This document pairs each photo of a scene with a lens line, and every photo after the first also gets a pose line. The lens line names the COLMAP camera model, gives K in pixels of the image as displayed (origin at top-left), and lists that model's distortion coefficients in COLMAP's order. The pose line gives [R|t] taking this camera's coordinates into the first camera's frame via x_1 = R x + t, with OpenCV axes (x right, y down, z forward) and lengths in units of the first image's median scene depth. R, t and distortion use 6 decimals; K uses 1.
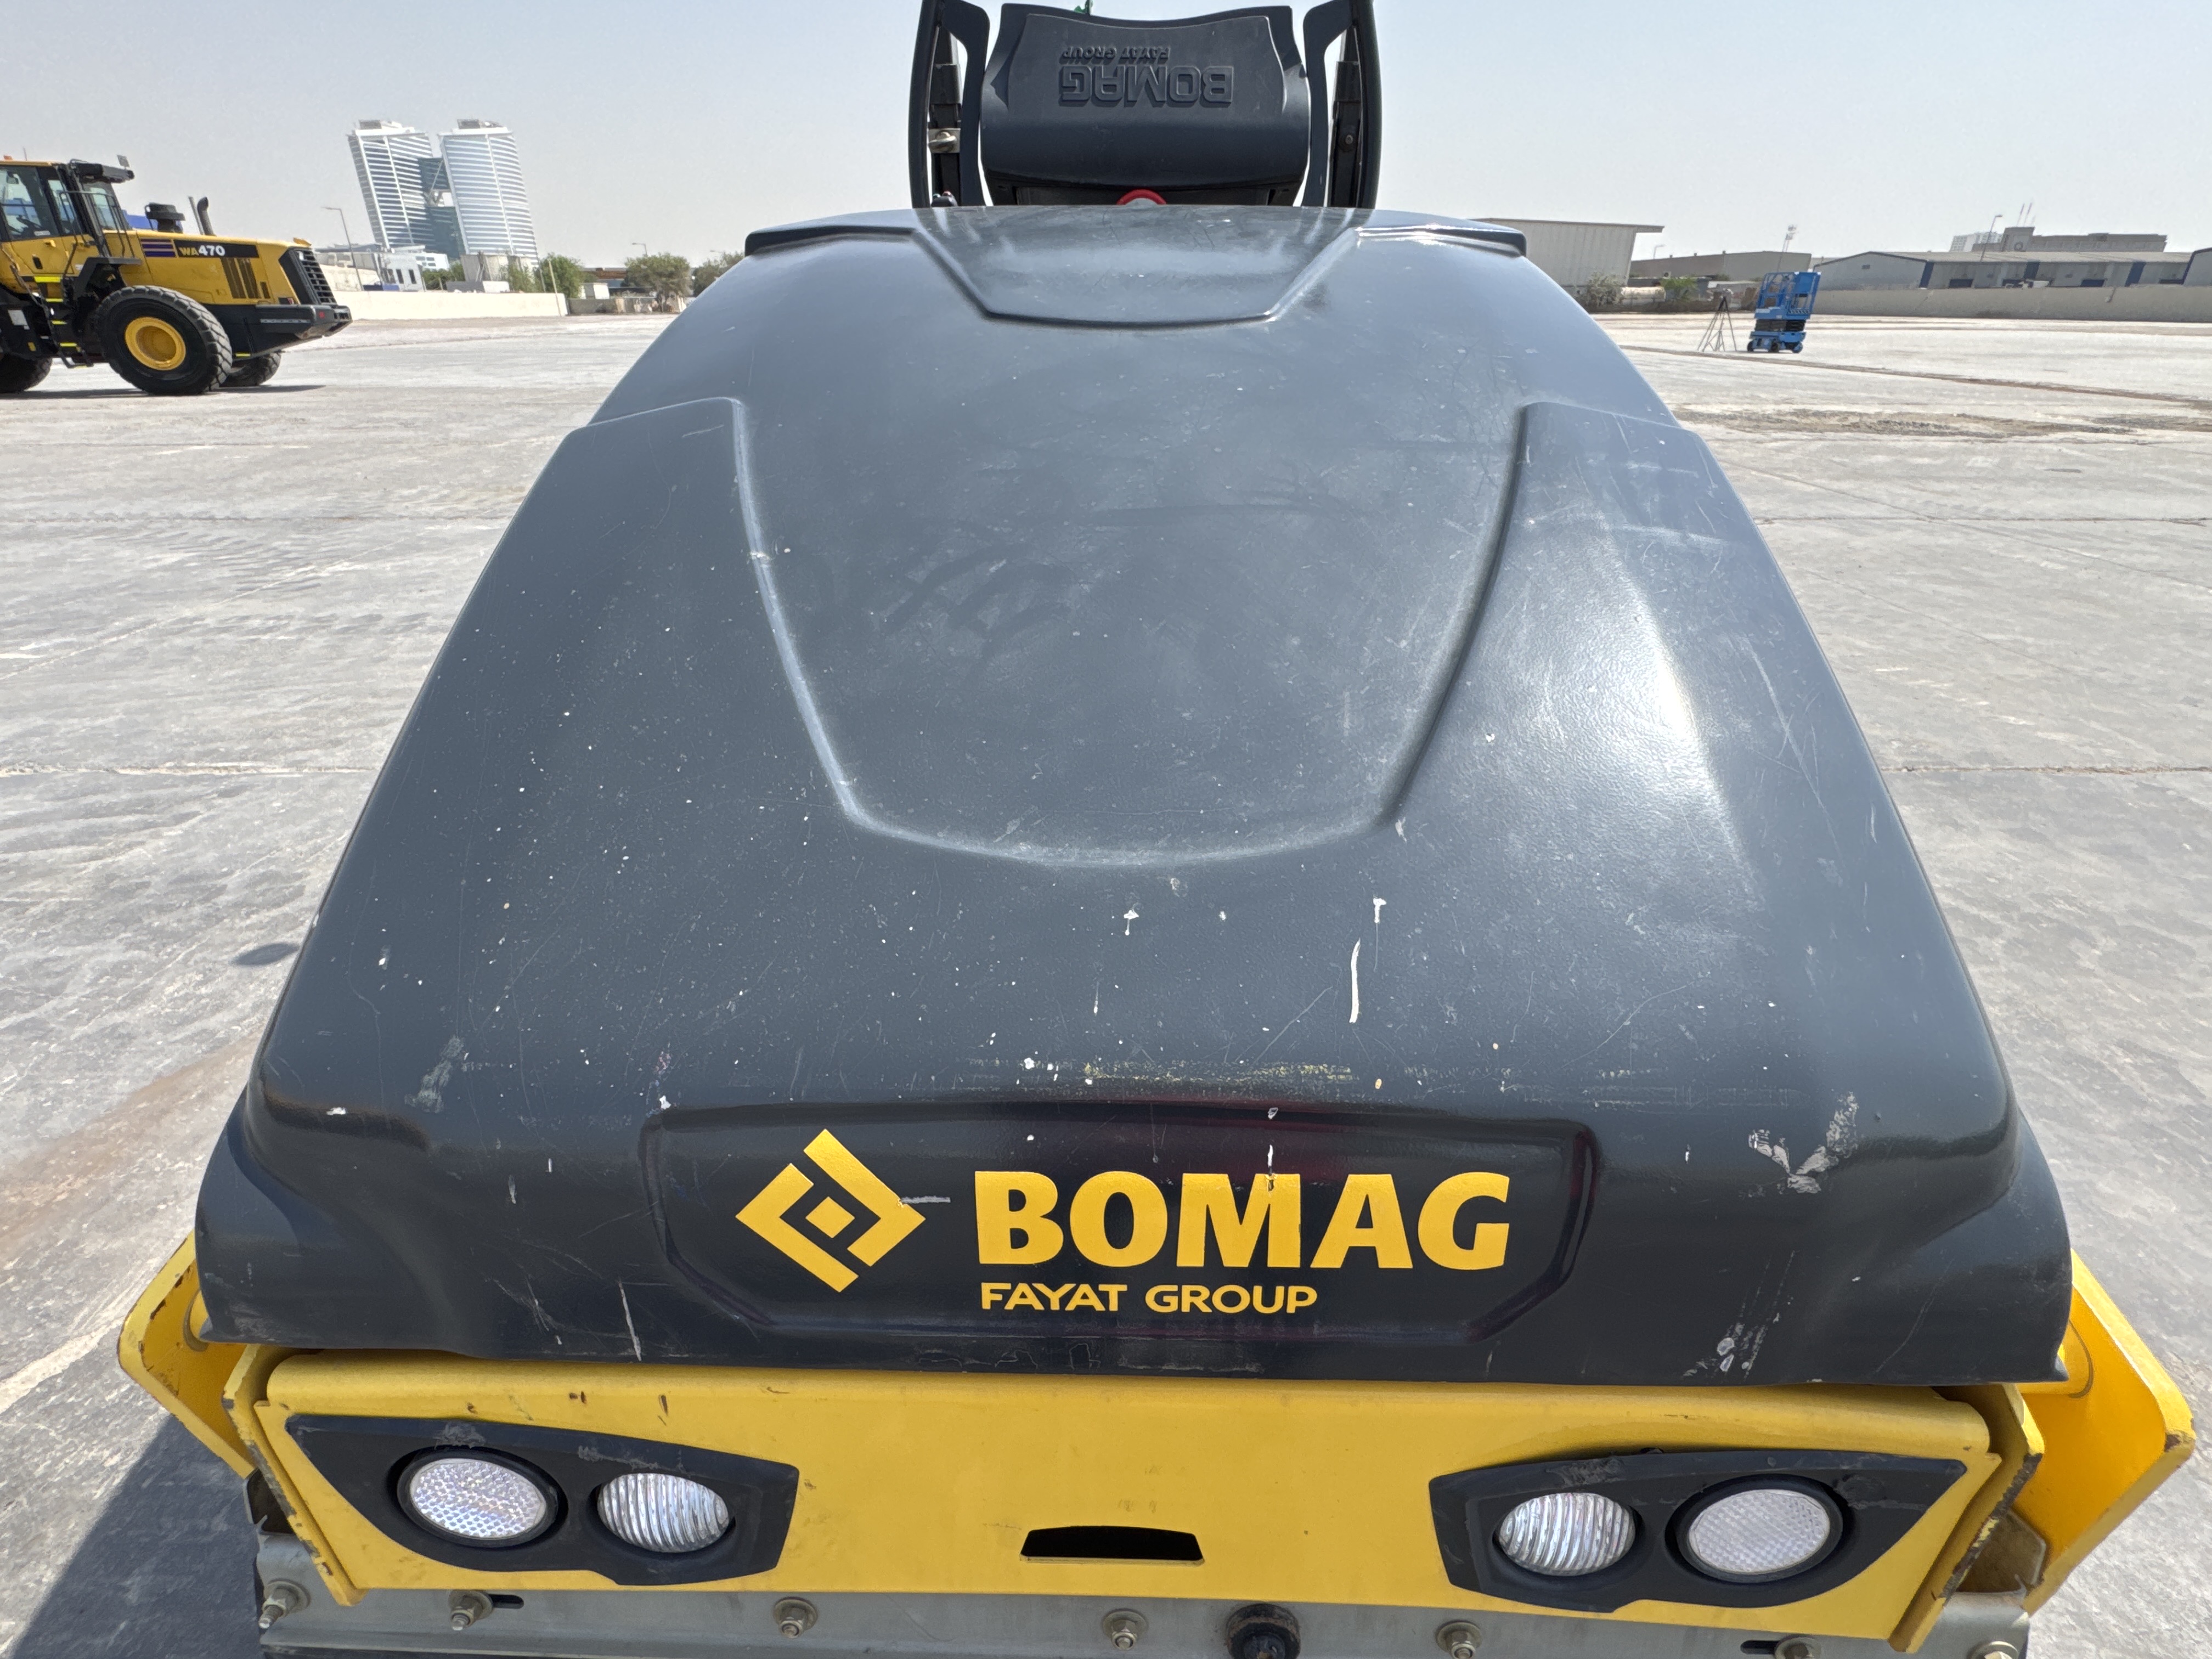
lens RADIAL K [[1063.5, 0, 1106.0], [0, 1063.5, 829.5], [0, 0, 1]] dist [-0.003199, -0.000541]
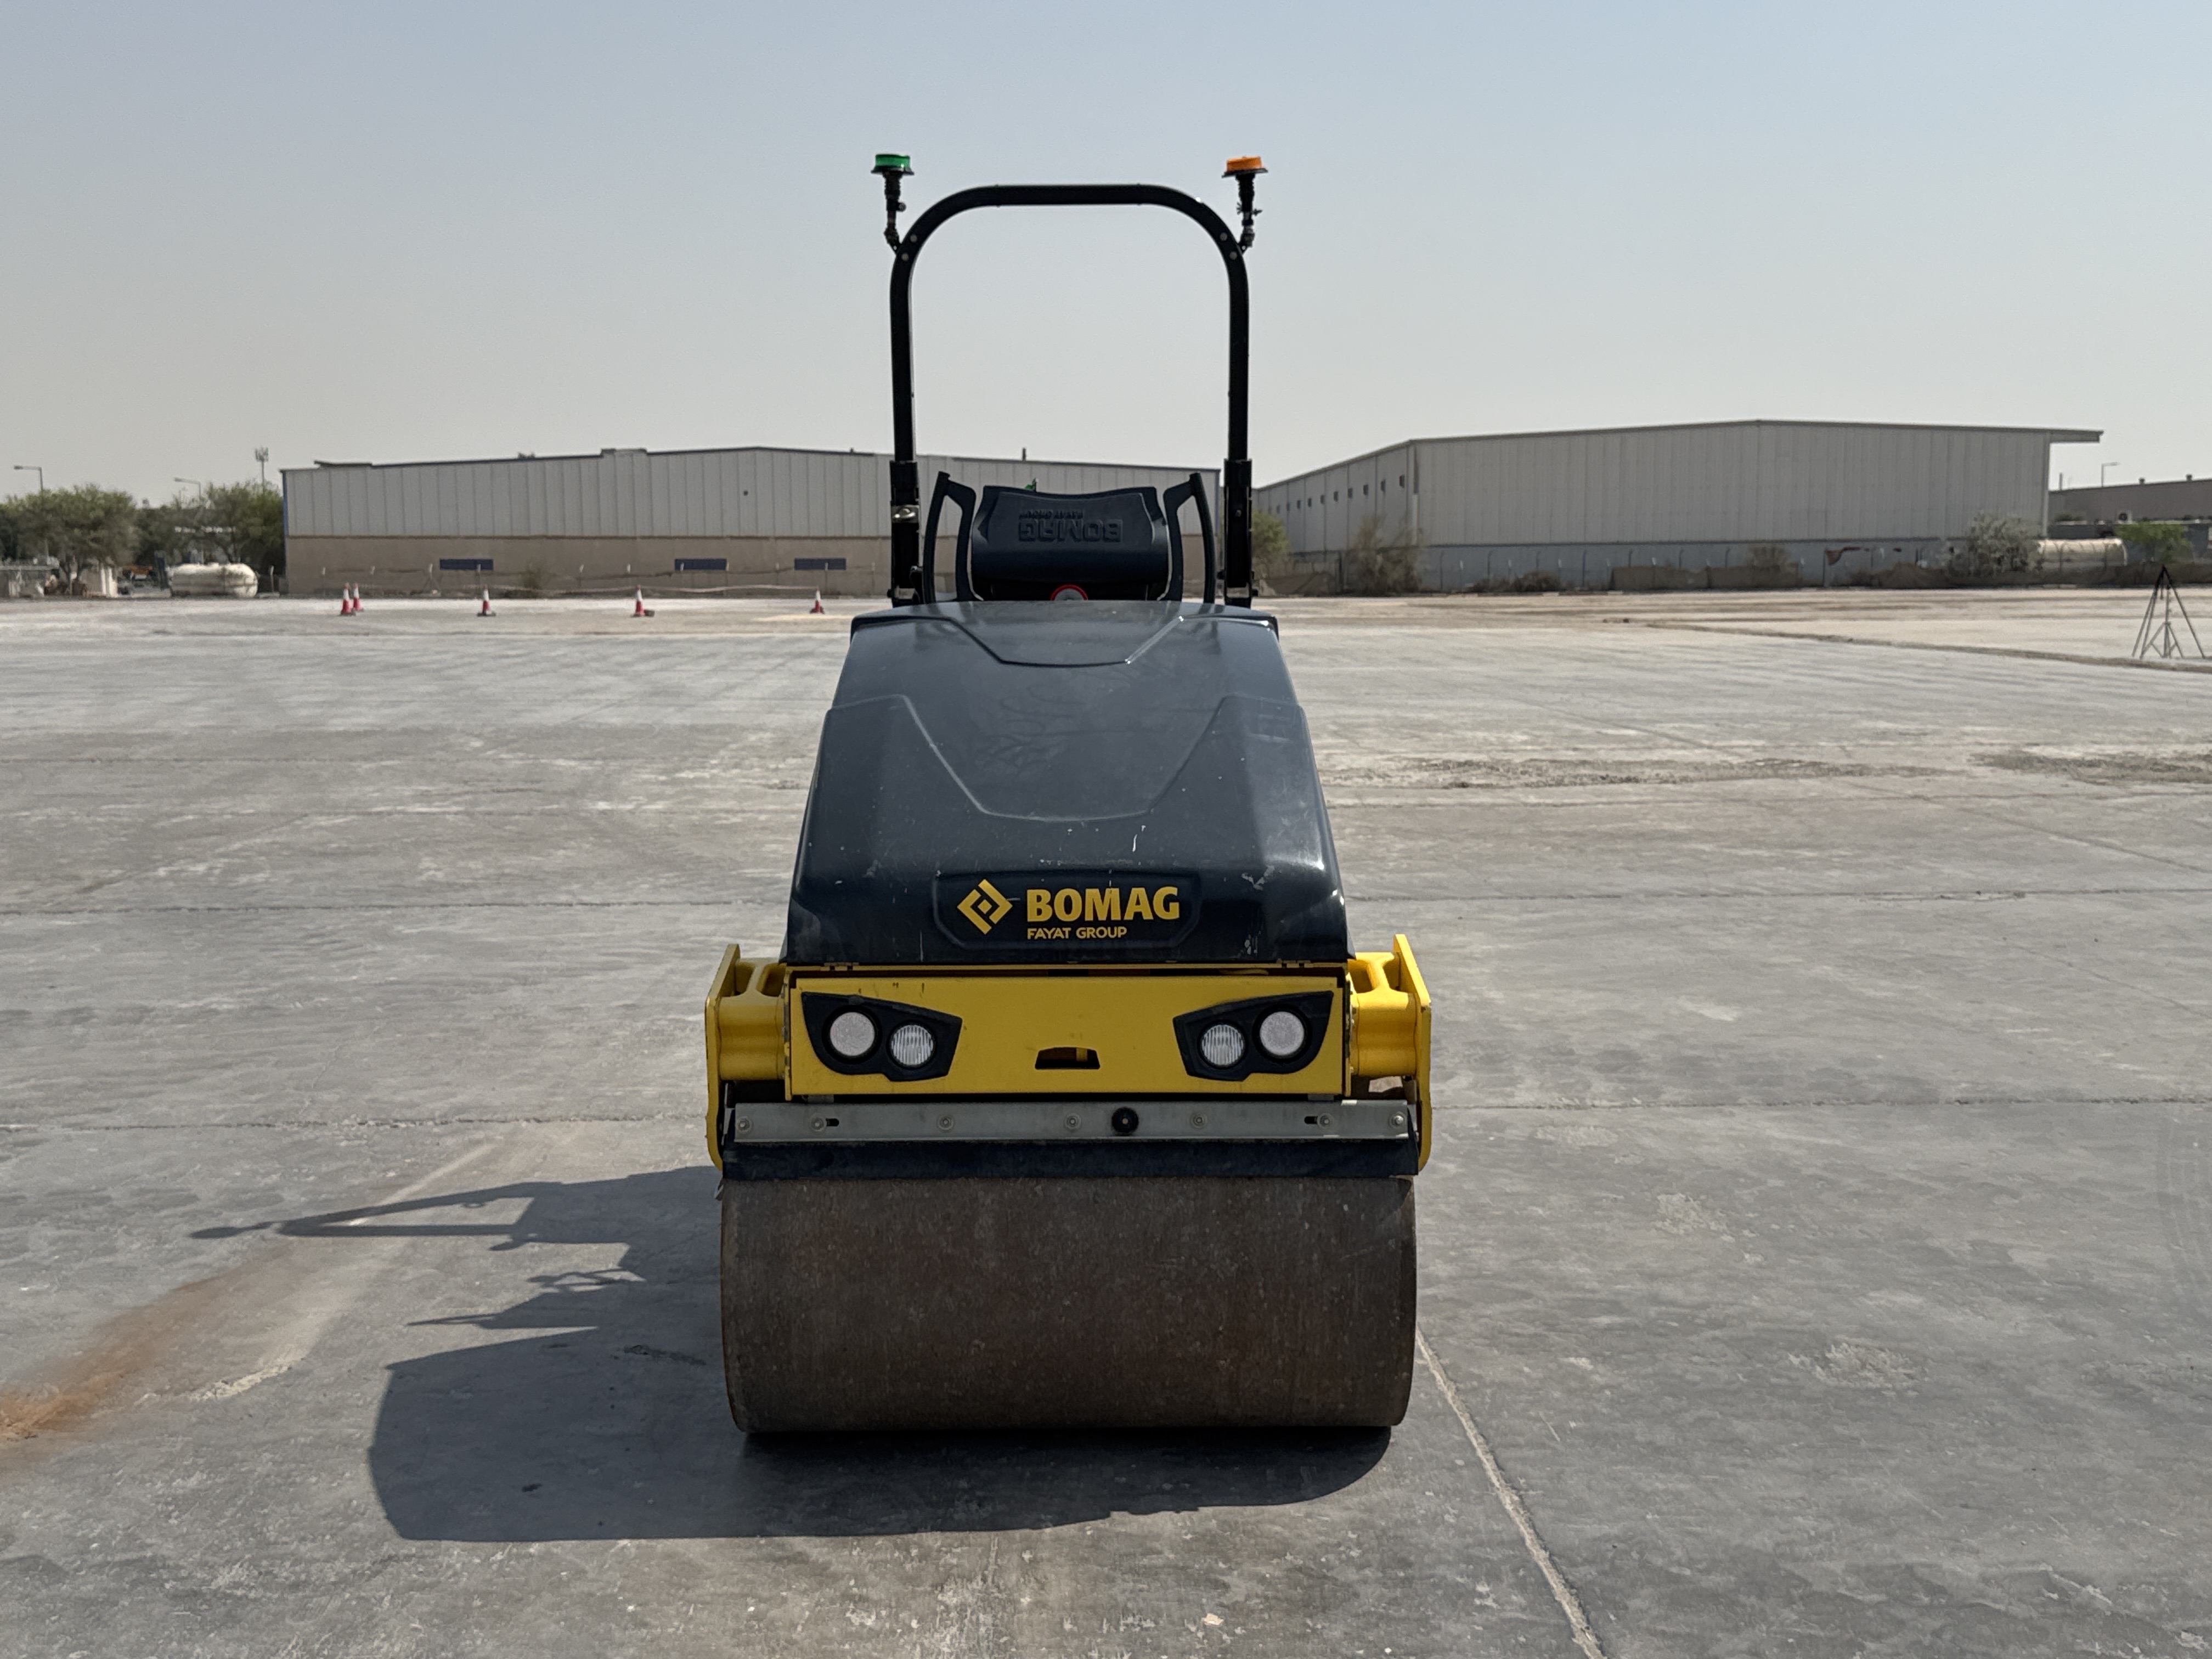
lens RADIAL K [[2403.7, 0, 1106.0], [0, 2403.7, 829.5], [0, 0, 1]] dist [0.102213, -0.004178]
pose [[0.999034, -0.009423, 0.042911, -0.195674], [0.023778, 0.937284, -0.347755, 2.821230], [-0.036943, 0.348439, 0.936603, -6.346724]]
